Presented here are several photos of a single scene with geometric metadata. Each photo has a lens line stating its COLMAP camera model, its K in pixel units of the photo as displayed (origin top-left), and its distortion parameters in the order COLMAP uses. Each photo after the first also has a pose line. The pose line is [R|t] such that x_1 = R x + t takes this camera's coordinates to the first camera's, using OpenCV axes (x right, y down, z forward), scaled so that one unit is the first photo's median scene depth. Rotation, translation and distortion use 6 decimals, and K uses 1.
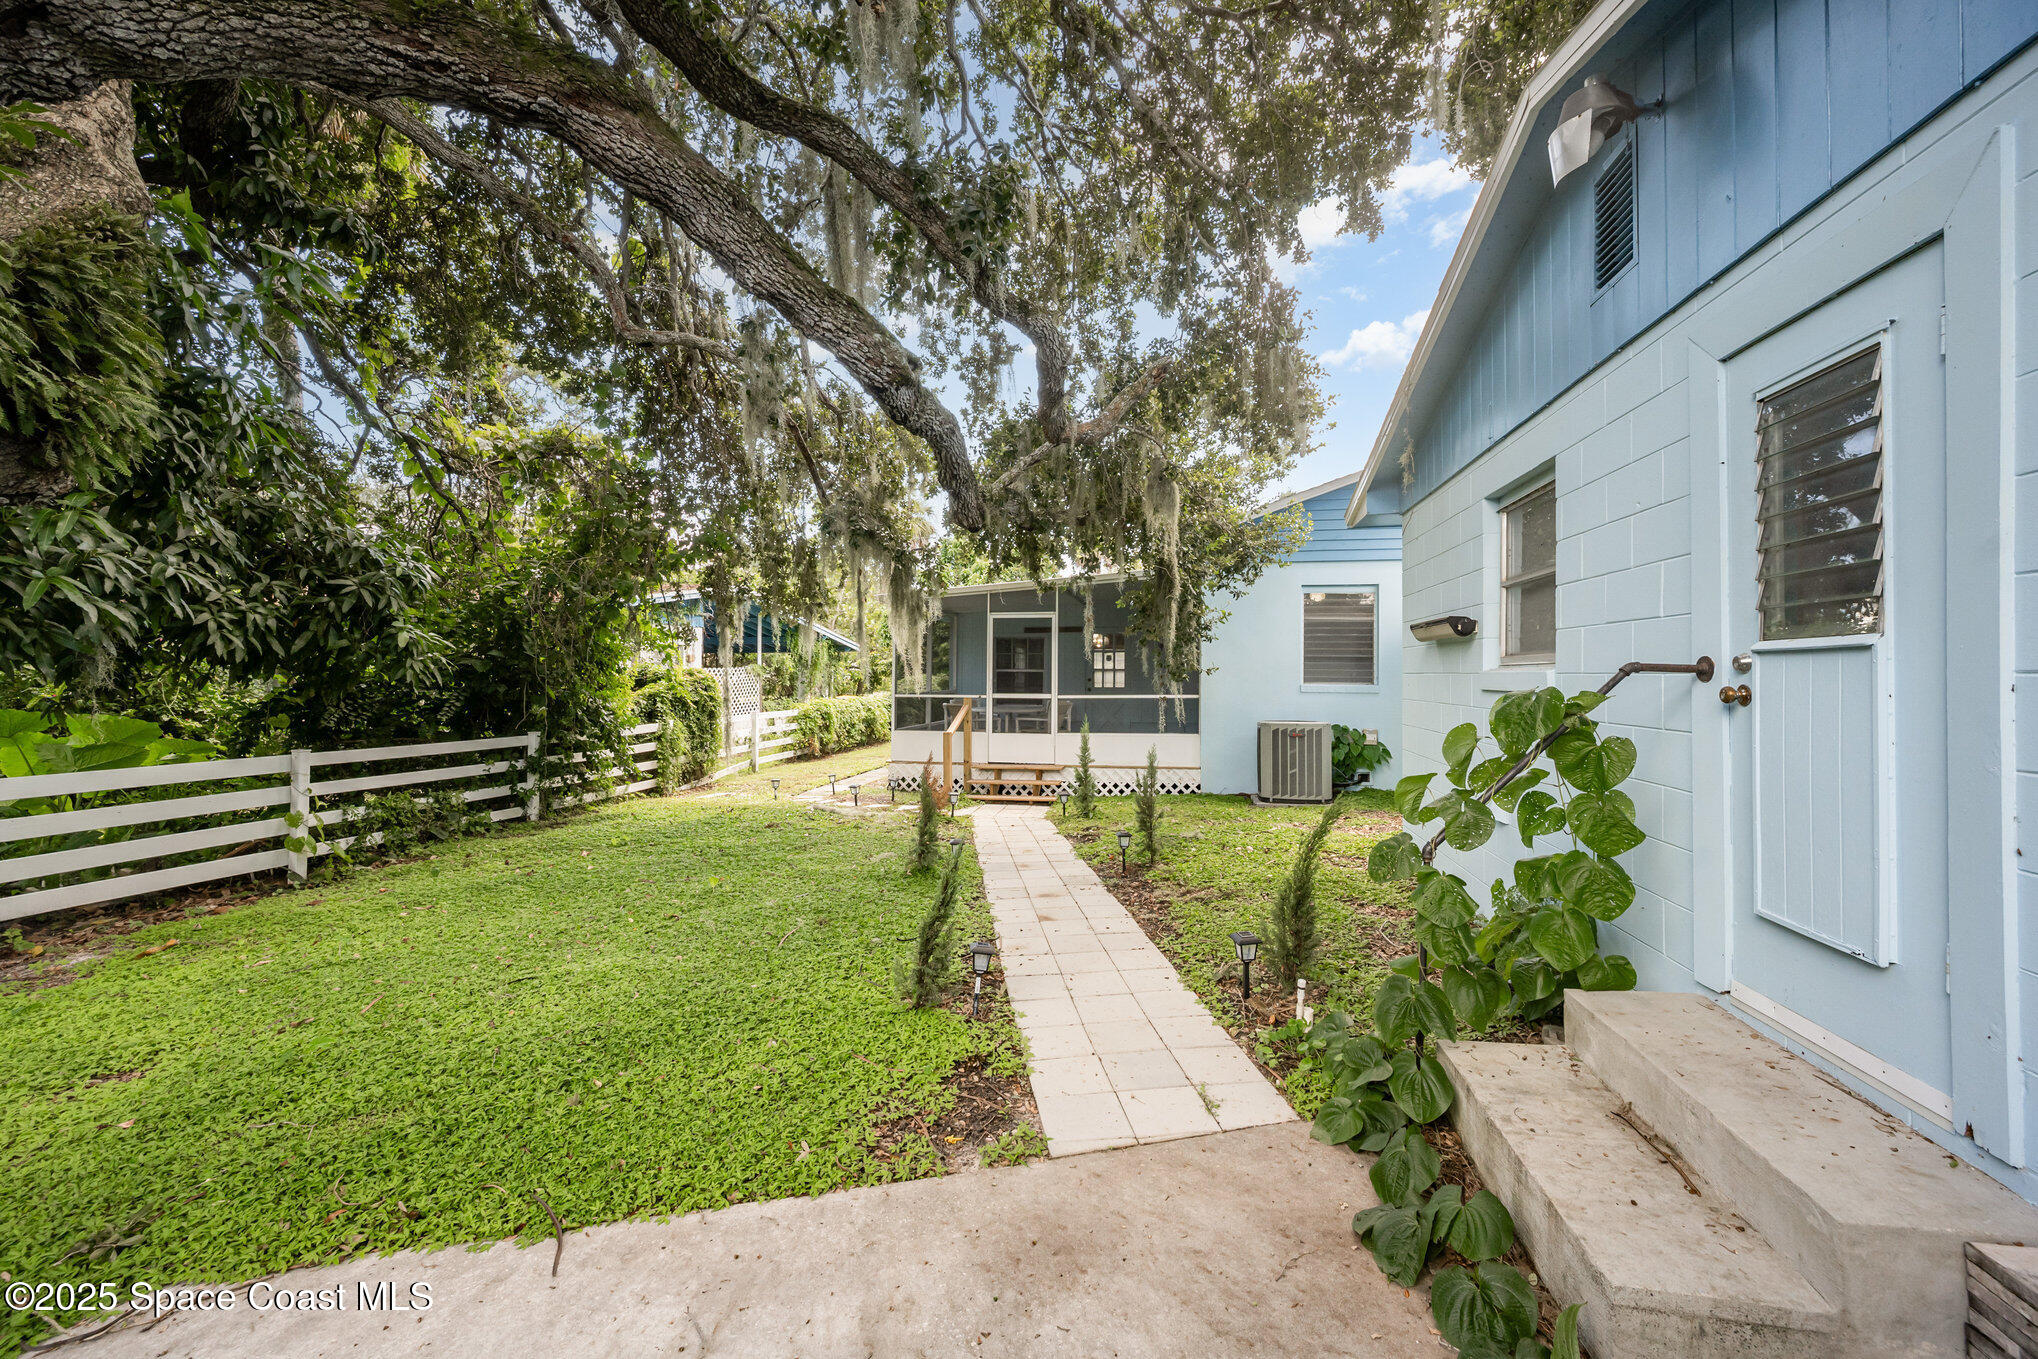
lens RADIAL K [[811.6, 0, 1031.6], [0, 811.6, 675.5], [0, 0, 1]] dist [0.000089, -0.000583]
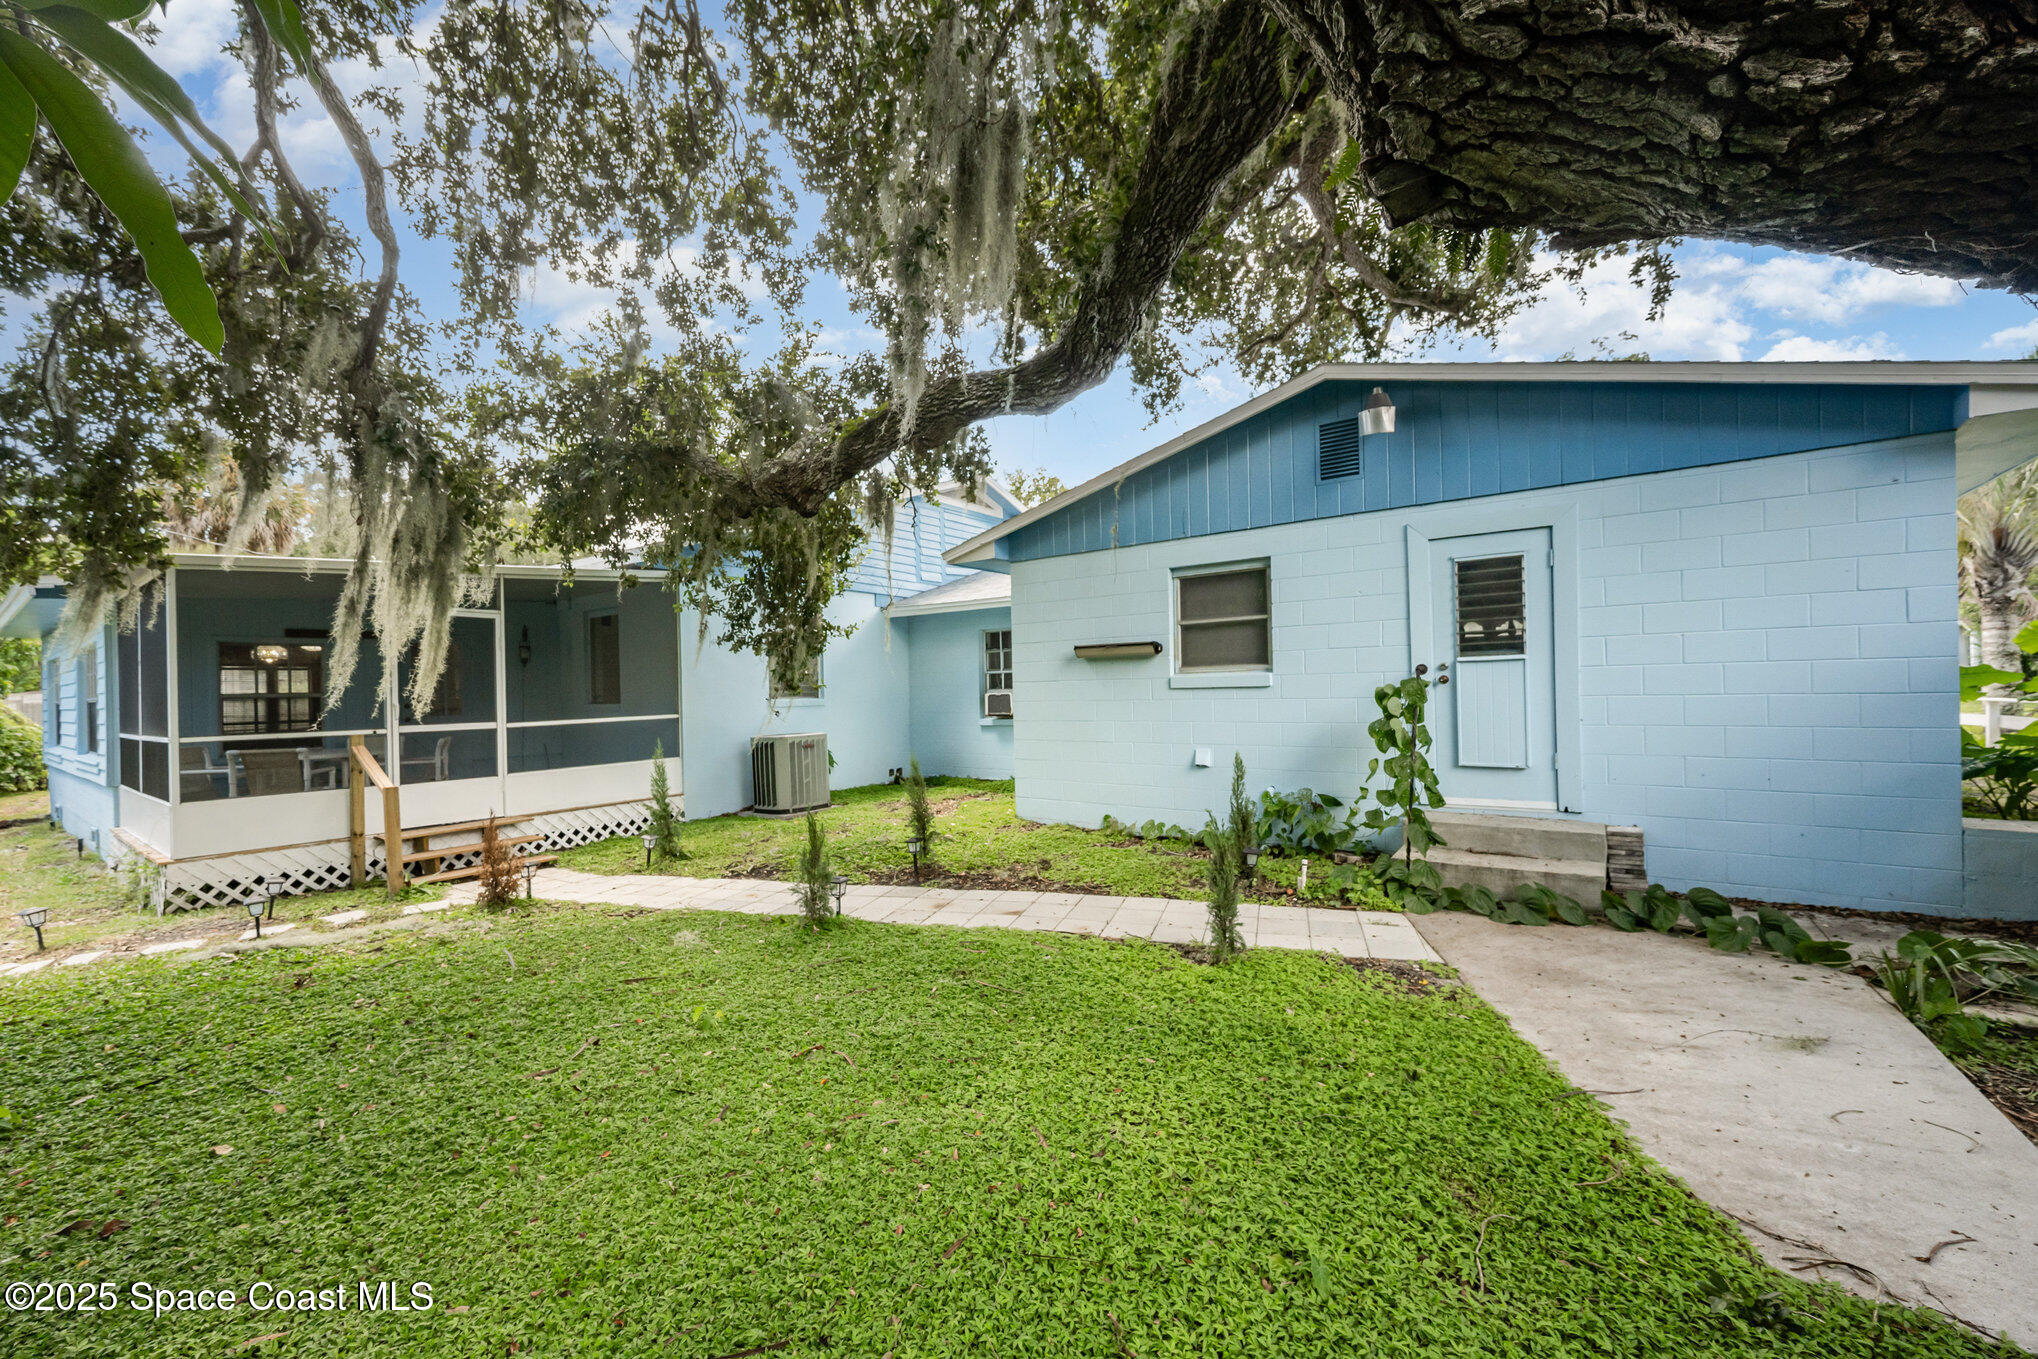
lens RADIAL K [[811.6, 0, 1024.1], [0, 811.6, 681.2], [0, 0, 1]] dist [0.000089, -0.000583]
pose [[0.429913, -0.004161, 0.902861, -0.524188], [0.025574, 0.999644, -0.007571, 0.005056], [-0.902508, 0.026345, 0.429866, 0.304218]]
